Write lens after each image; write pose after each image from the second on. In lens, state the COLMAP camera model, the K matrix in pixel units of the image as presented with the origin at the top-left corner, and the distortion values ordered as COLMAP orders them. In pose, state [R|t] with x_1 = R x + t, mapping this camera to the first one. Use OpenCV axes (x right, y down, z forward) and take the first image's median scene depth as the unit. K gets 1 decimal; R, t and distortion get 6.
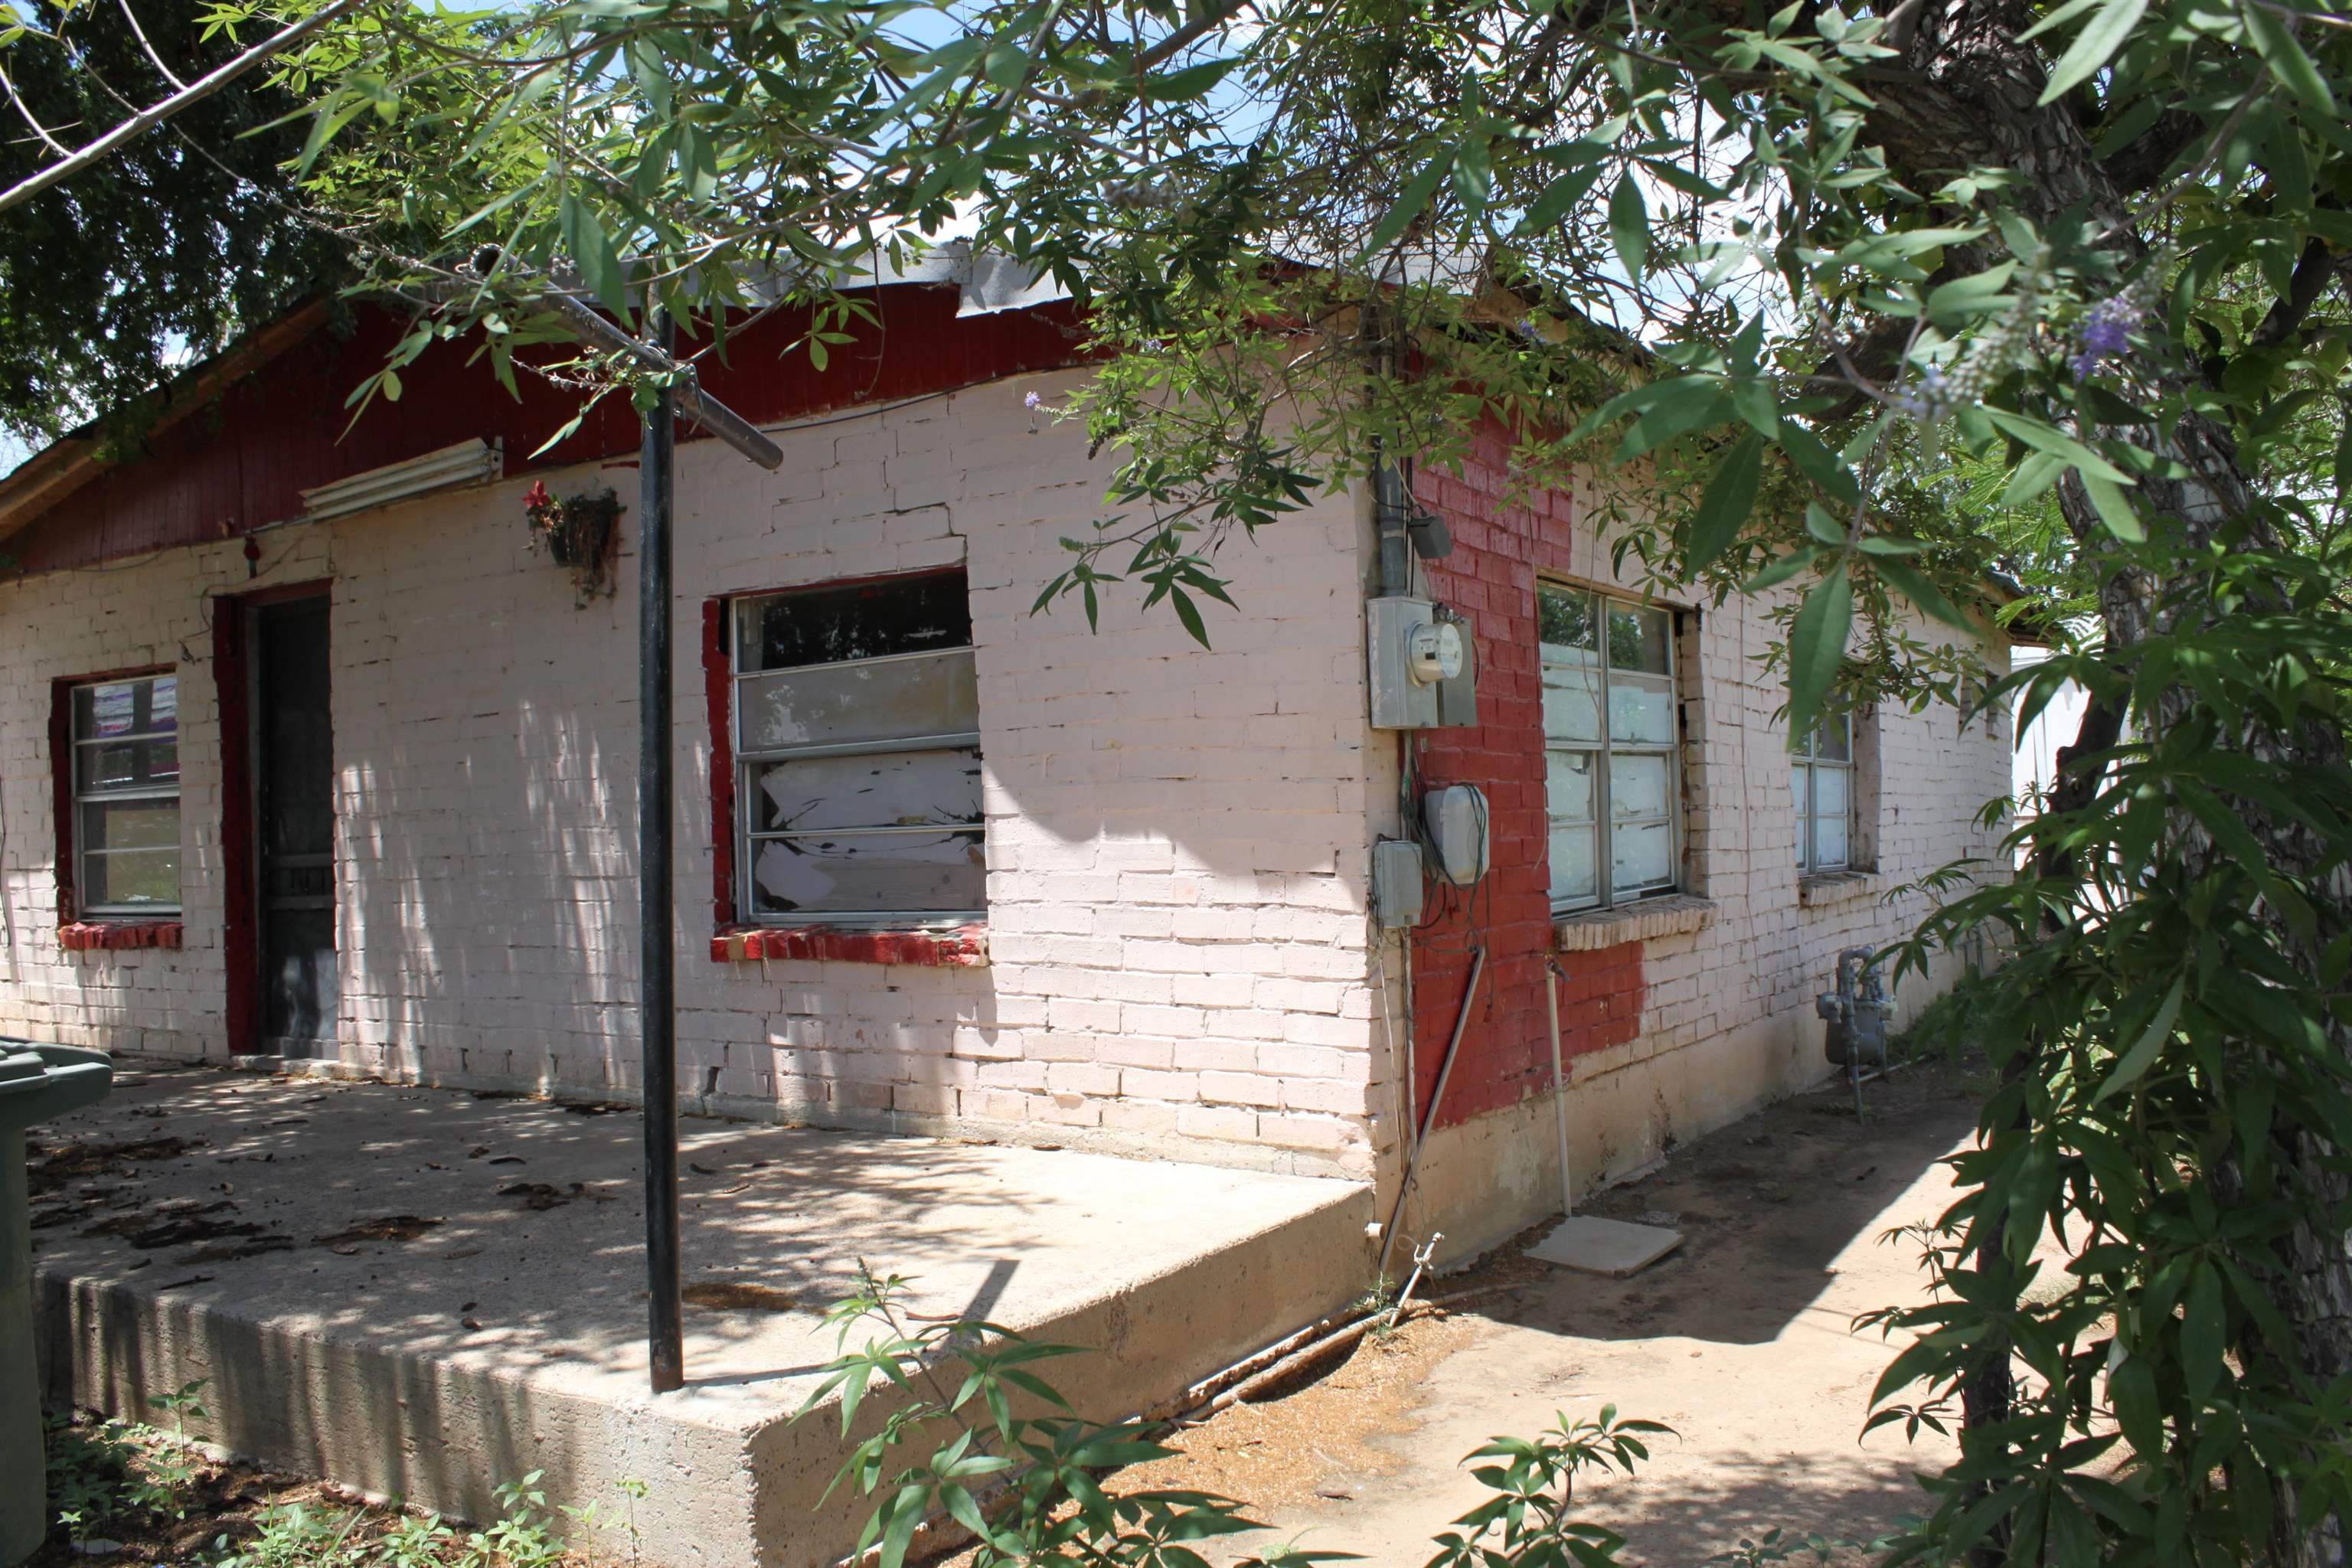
lens RADIAL K [[1917.3, 0, 1187.3], [0, 1917.3, 795.7], [0, 0, 1]] dist [-0.166789, 0.166610]
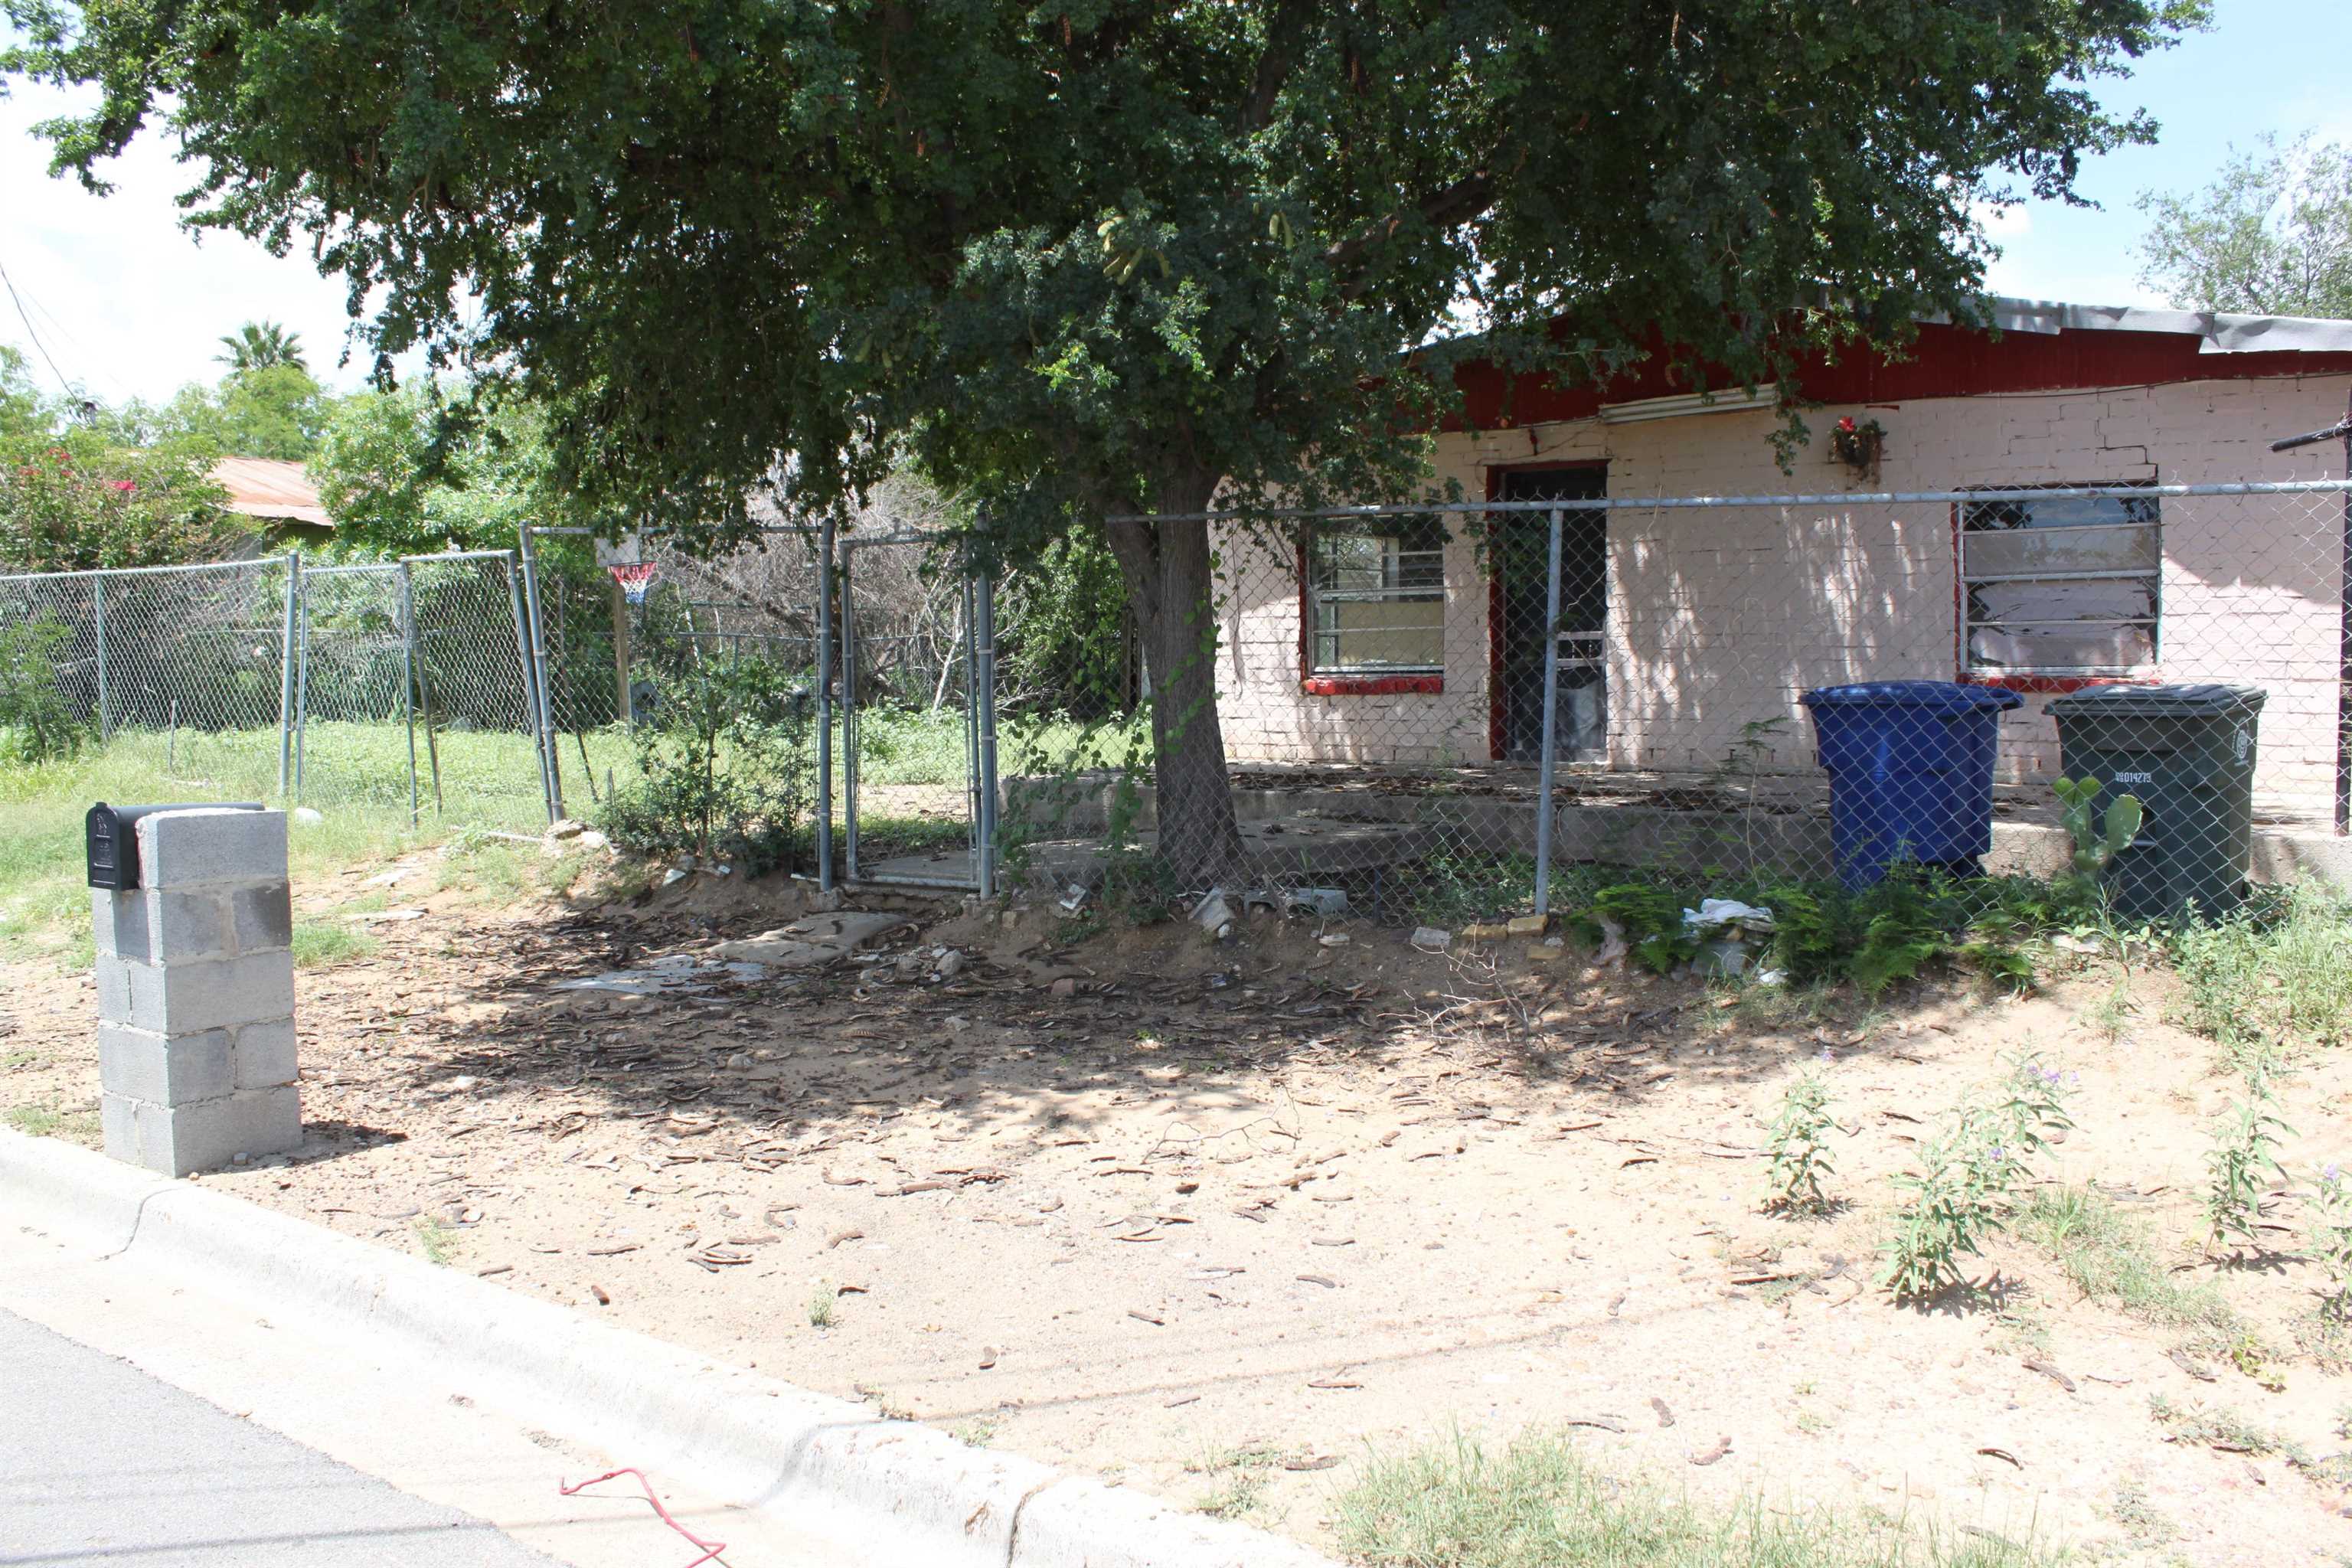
lens RADIAL K [[1917.3, 0, 1187.3], [0, 1917.3, 795.7], [0, 0, 1]] dist [-0.166789, 0.166610]
pose [[0.999340, 0.019523, -0.030623, -0.967321], [-0.016640, 0.995646, 0.091715, 0.034888], [0.032280, -0.091145, 0.995314, -0.829480]]
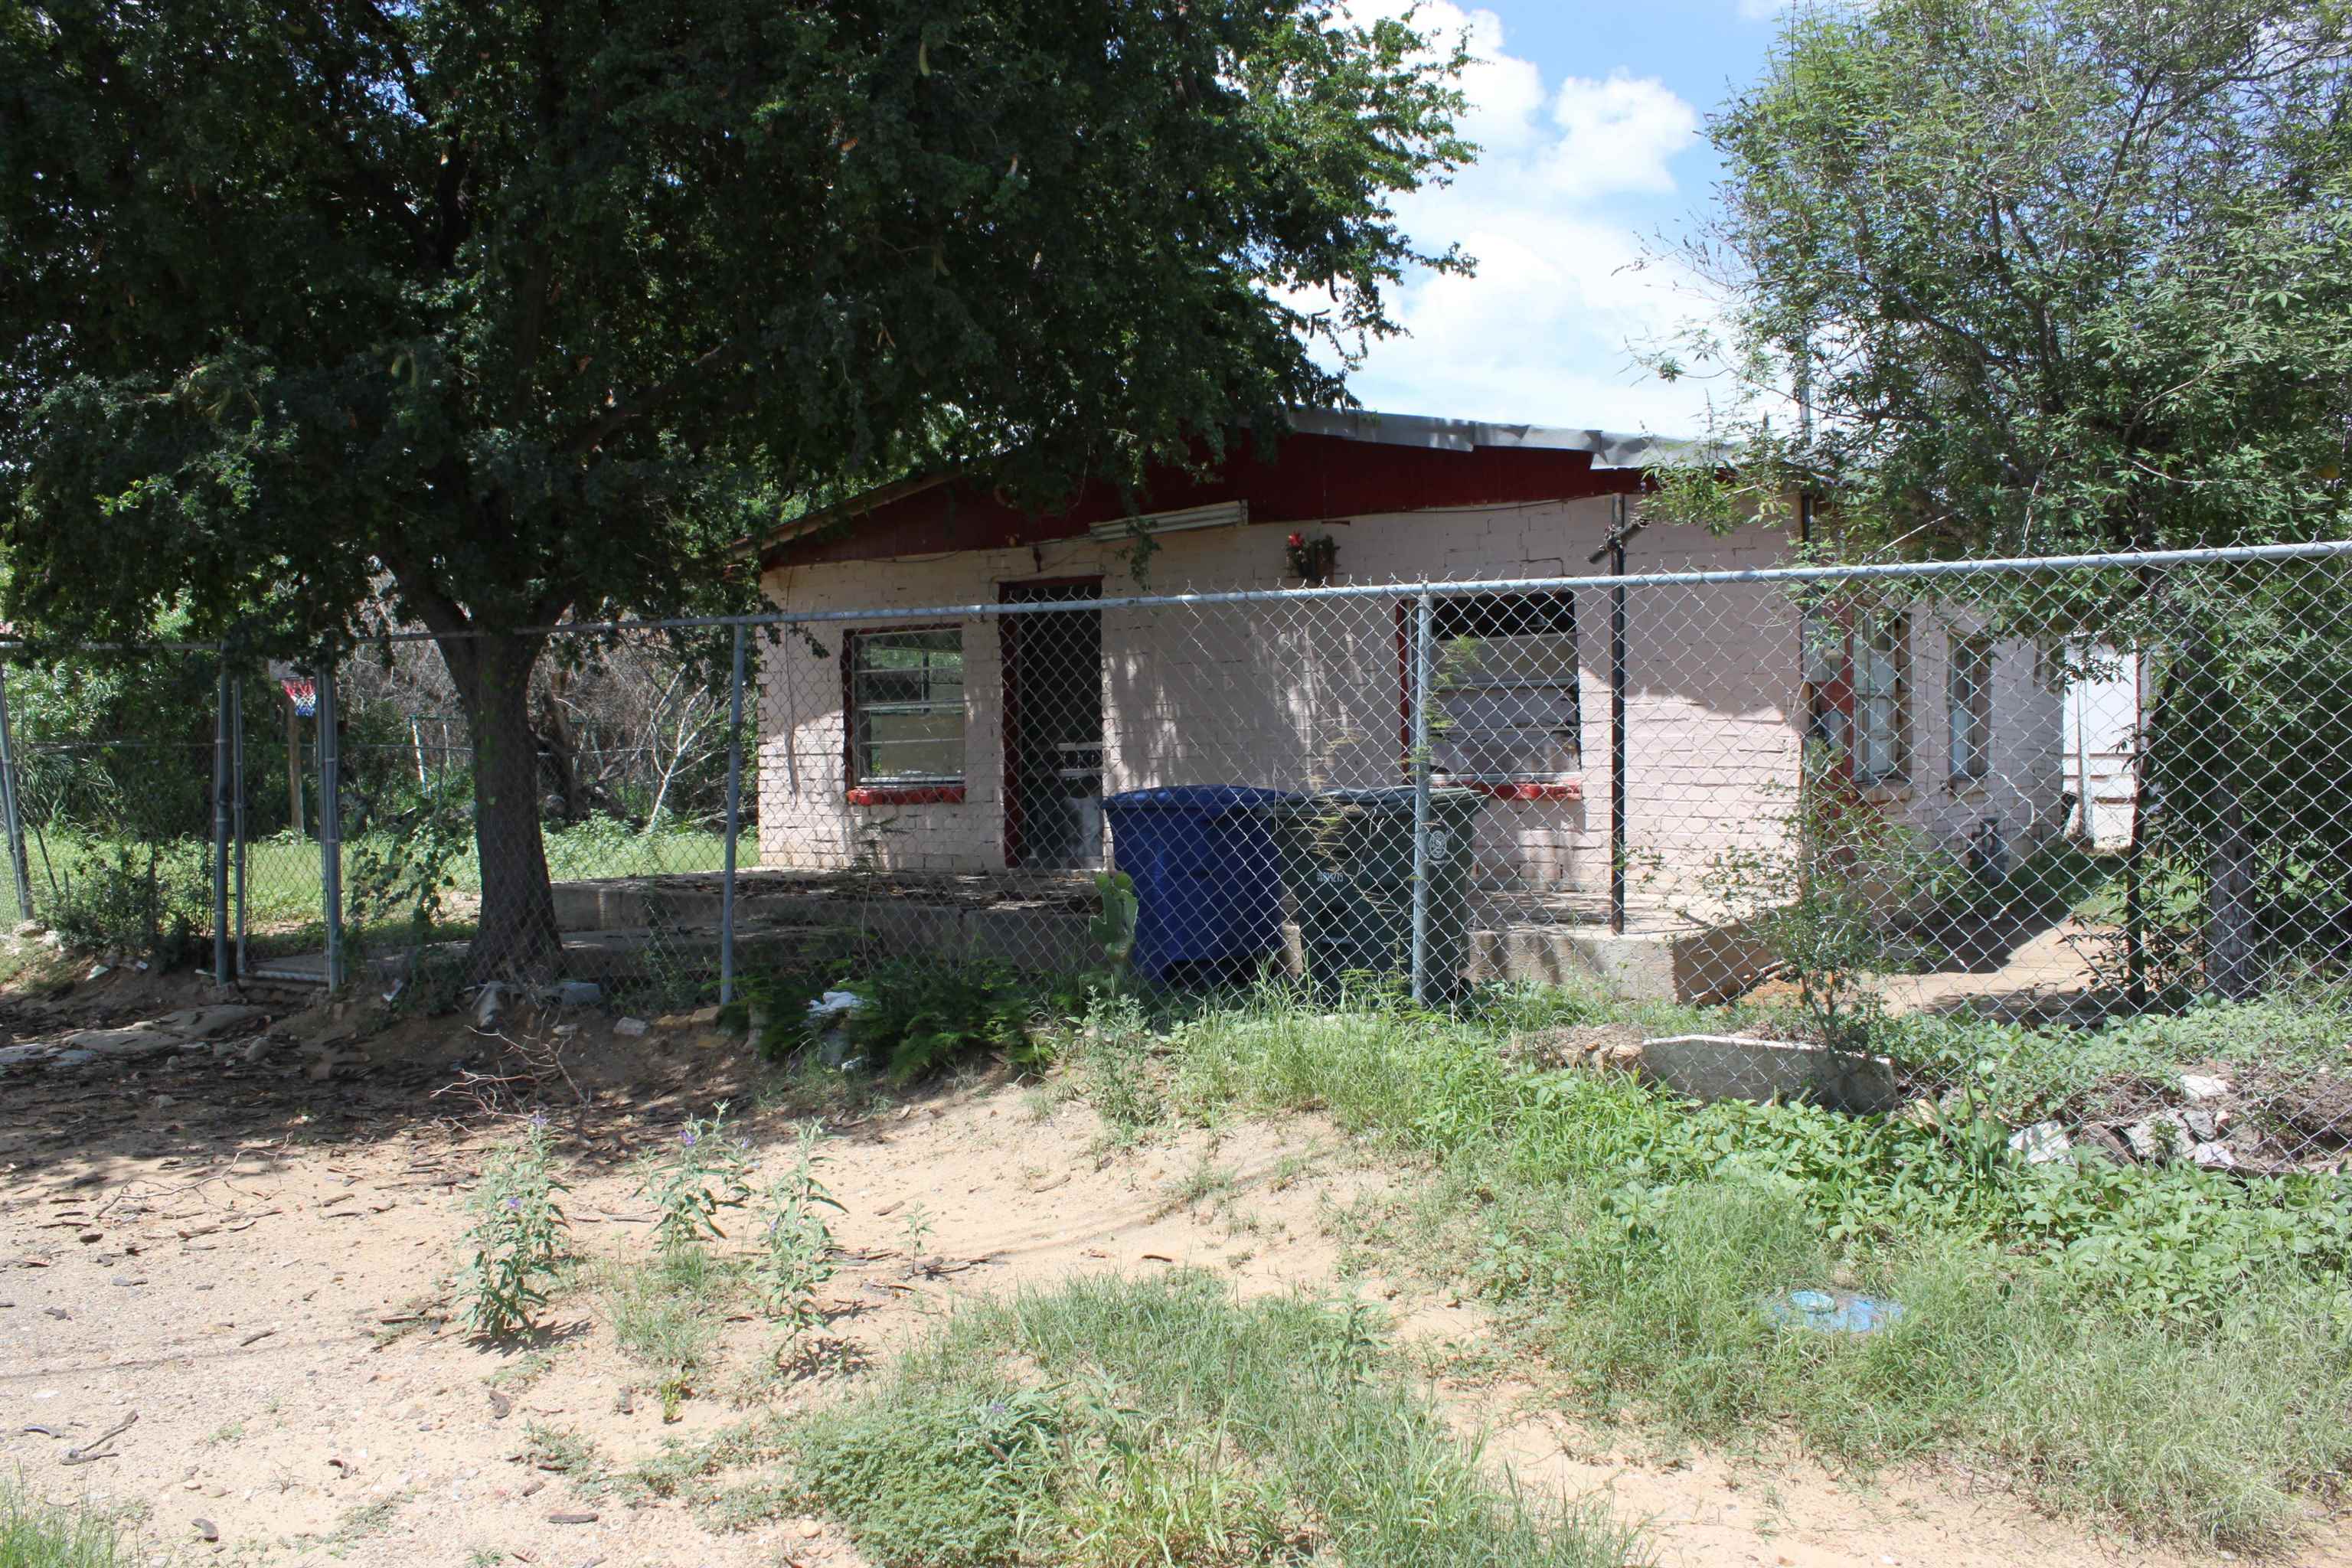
lens RADIAL K [[1923.7, 0, 1176.0], [0, 1923.7, 784.0], [0, 0, 1]] dist [-0.168398, 0.153737]
pose [[0.999831, 0.018060, -0.003532, -0.486584], [-0.017971, 0.999556, 0.023782, 0.033269], [0.003960, -0.023715, 0.999711, -0.890259]]
